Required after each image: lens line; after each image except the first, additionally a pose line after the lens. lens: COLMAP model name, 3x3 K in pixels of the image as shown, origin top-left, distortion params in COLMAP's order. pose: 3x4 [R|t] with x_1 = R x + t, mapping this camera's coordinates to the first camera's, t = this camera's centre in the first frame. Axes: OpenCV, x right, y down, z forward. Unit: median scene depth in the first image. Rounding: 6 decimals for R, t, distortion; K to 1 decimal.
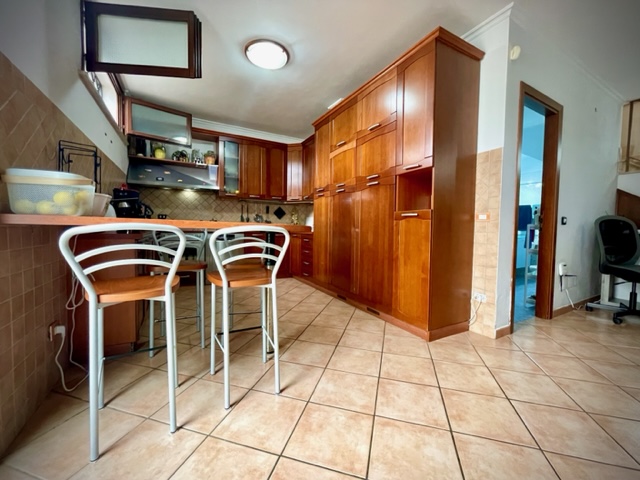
lens RADIAL K [[261.6, 0, 321.0], [0, 261.6, 238.2], [0, 0, 1]] dist [-0.001927, -0.000113]
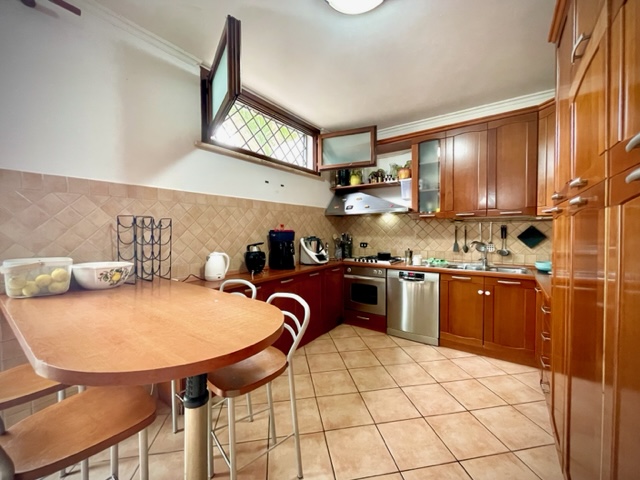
lens RADIAL K [[261.6, 0, 320.7], [0, 261.6, 240.1], [0, 0, 1]] dist [-0.001927, -0.000113]
pose [[0.421786, 0.003183, -0.906690, 0.173918], [-0.035684, 0.999277, -0.013092, -0.077298], [0.905993, 0.037876, 0.421595, 0.435353]]
